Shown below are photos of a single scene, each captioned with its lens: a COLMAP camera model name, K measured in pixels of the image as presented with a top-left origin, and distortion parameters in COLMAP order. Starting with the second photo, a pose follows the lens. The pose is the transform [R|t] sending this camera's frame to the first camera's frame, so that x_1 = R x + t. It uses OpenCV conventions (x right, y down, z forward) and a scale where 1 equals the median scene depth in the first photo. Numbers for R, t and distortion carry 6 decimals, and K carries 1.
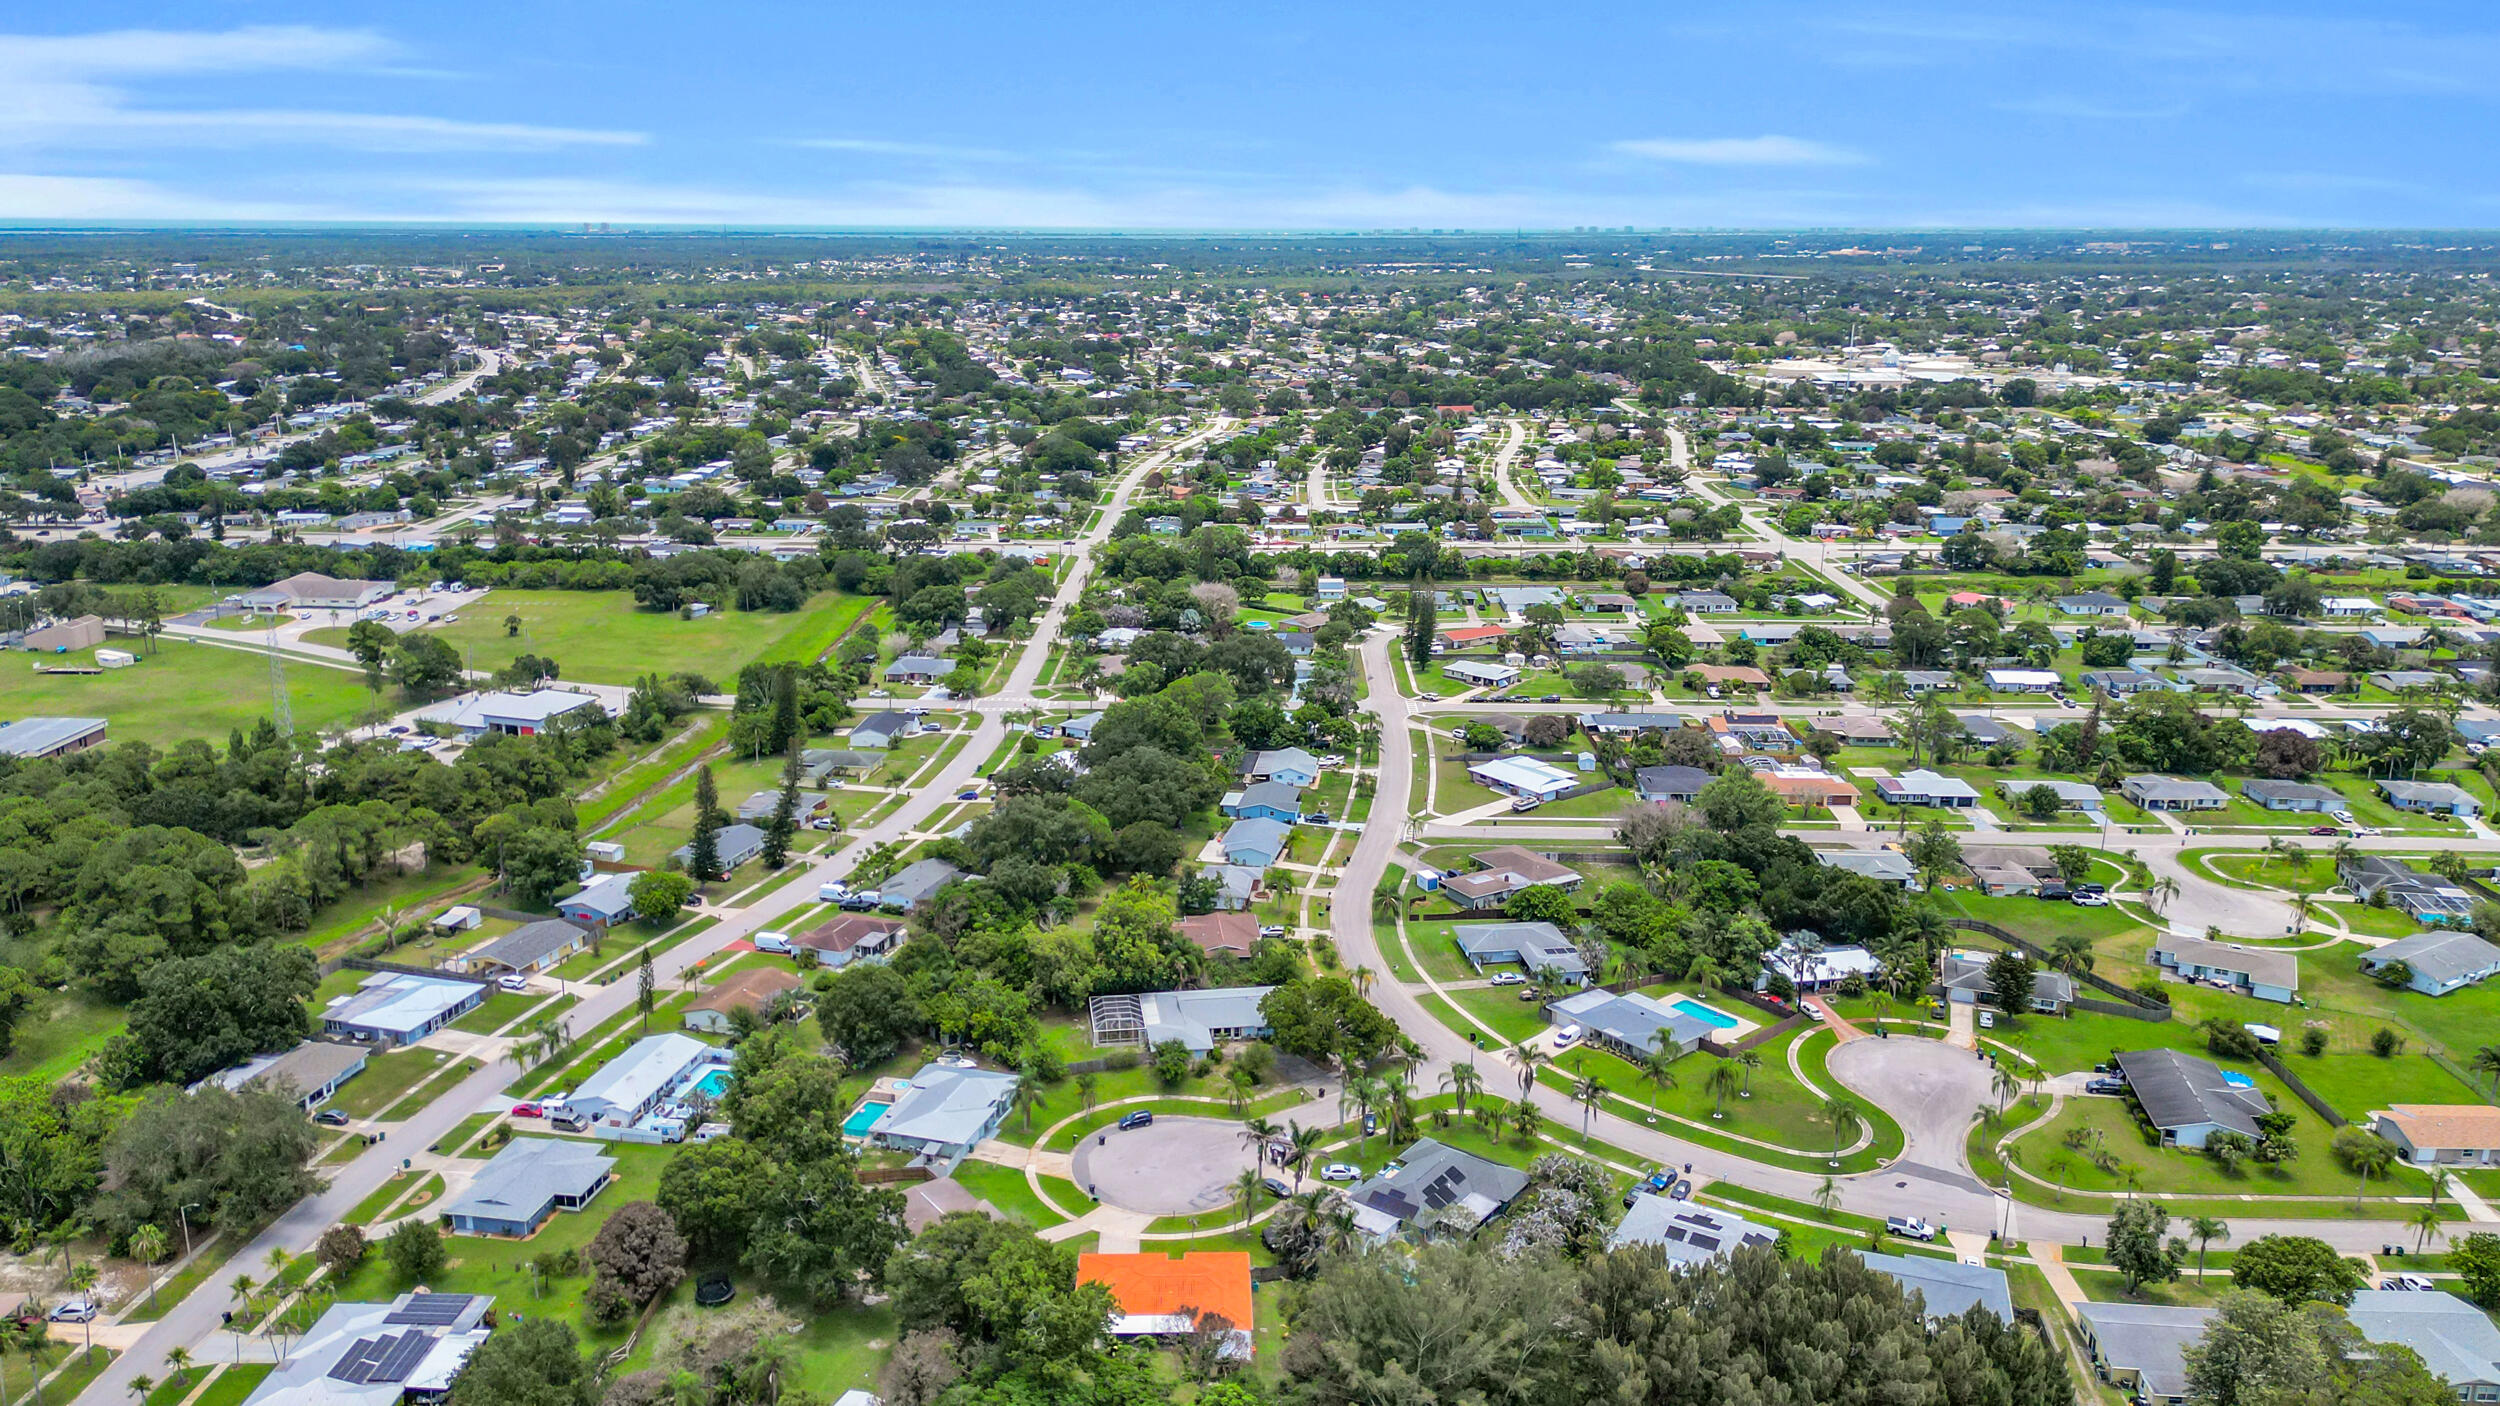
lens RADIAL K [[1853.8, 0, 1250.0], [0, 1853.8, 703.0], [0, 0, 1]] dist [0.109625, -0.145154]
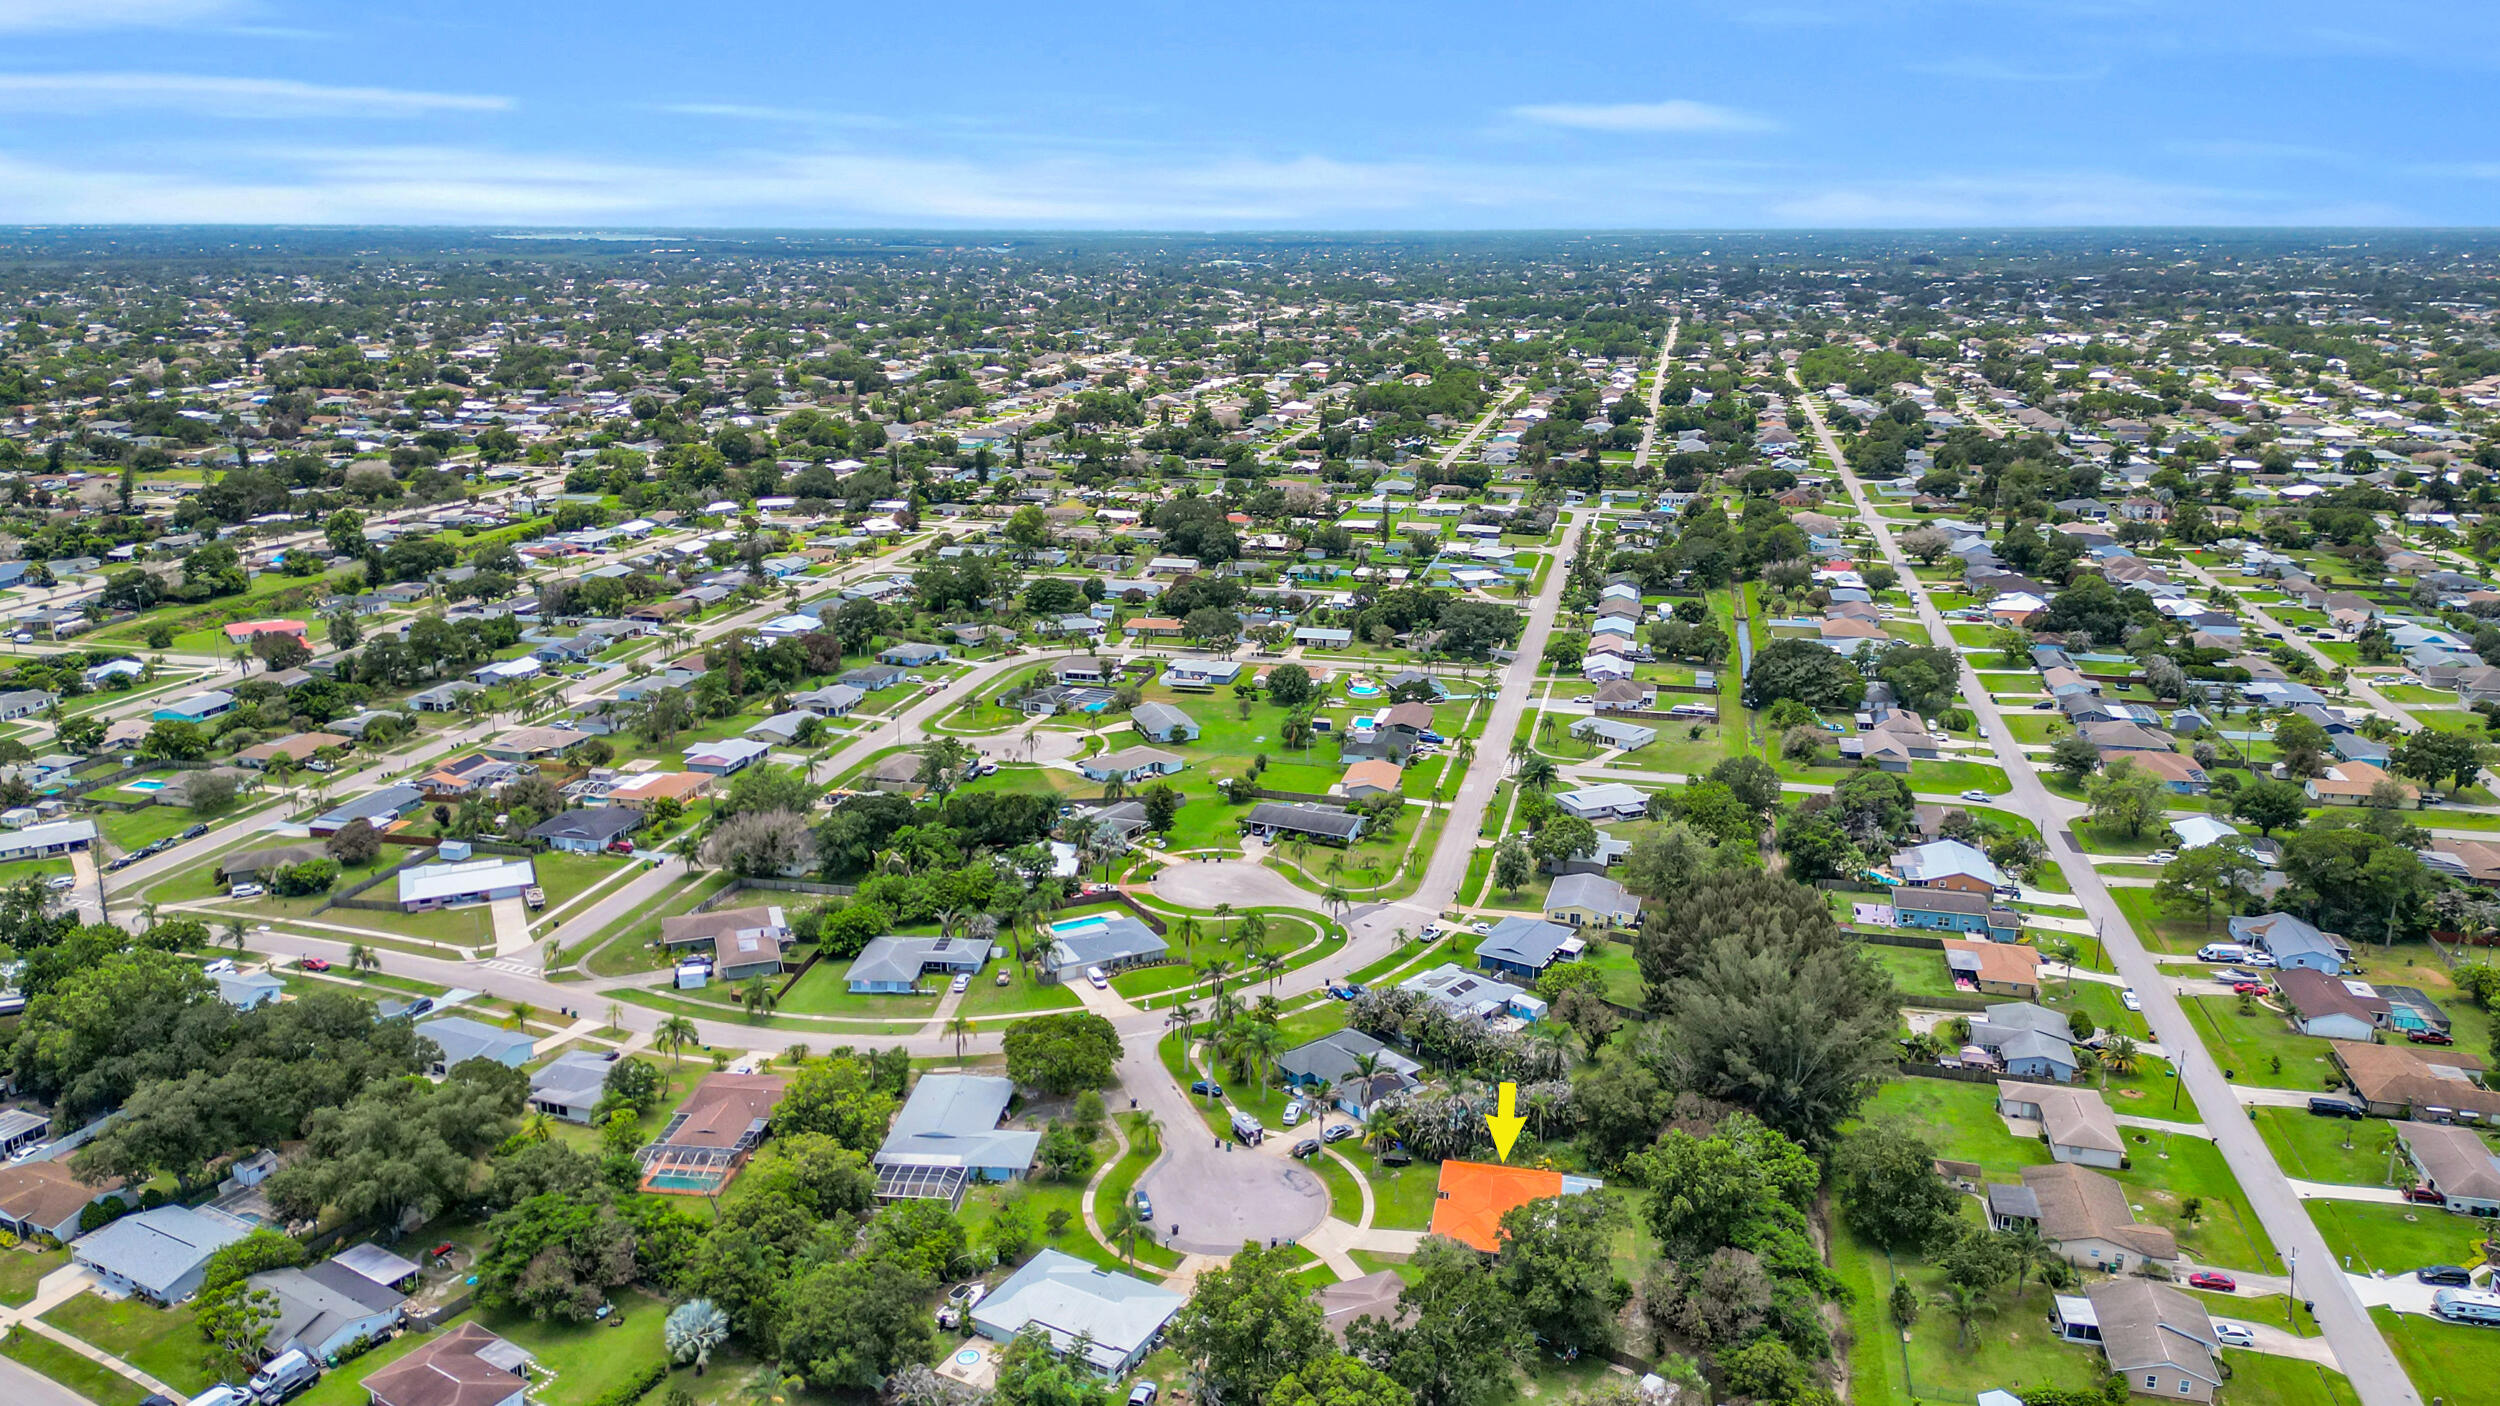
lens RADIAL K [[1853.8, 0, 1250.0], [0, 1853.8, 703.0], [0, 0, 1]] dist [0.109625, -0.145154]
pose [[0.131869, -0.234402, 0.963154, -0.787708], [0.239335, 0.950422, 0.198535, -0.156518], [-0.961940, 0.204336, 0.181432, 0.692069]]
